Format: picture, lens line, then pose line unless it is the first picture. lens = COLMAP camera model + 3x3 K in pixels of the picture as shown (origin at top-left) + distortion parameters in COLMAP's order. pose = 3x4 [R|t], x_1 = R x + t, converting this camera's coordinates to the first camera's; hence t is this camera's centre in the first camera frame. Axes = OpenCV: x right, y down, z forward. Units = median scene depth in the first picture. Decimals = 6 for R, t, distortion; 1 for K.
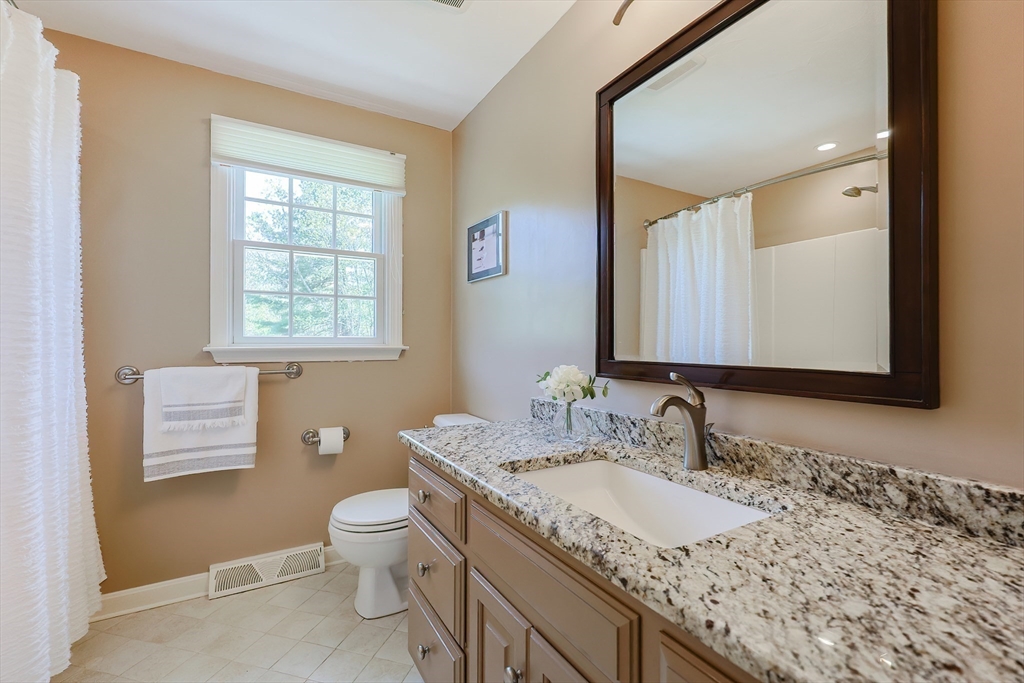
lens RADIAL K [[444.2, 0, 512.0], [0, 444.2, 341.5], [0, 0, 1]] dist [0.000063, 0.000019]
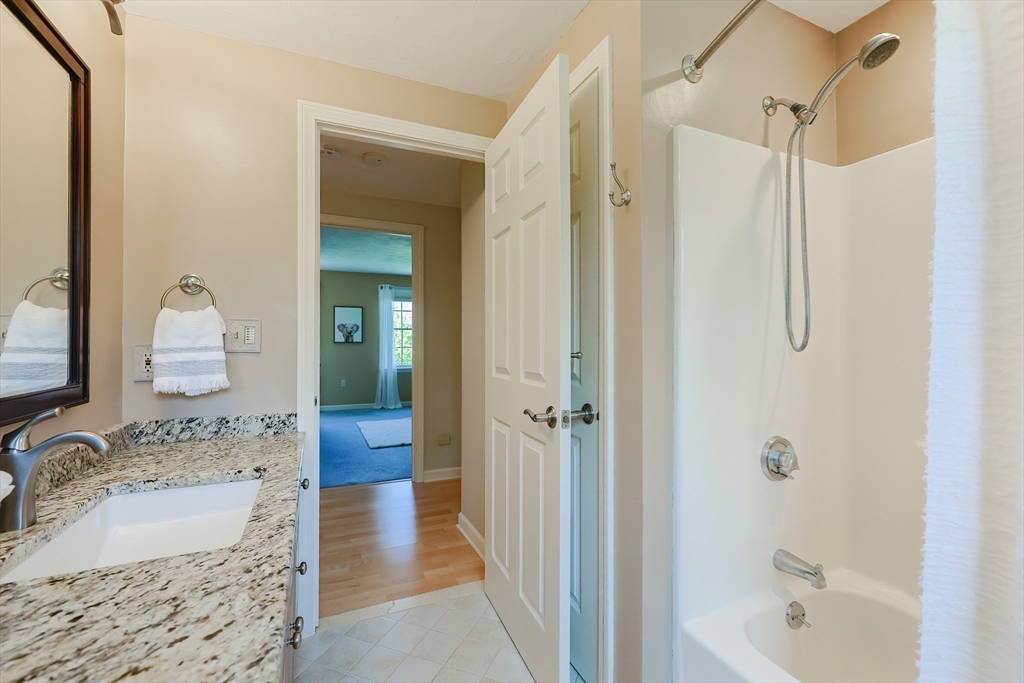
lens RADIAL K [[444.2, 0, 512.0], [0, 444.2, 341.5], [0, 0, 1]] dist [0.000063, 0.000019]
pose [[-0.993574, -0.002651, 0.113155, -0.695207], [-0.002916, 0.999993, -0.002172, -0.066796], [-0.113148, -0.002488, -0.993575, 2.051530]]
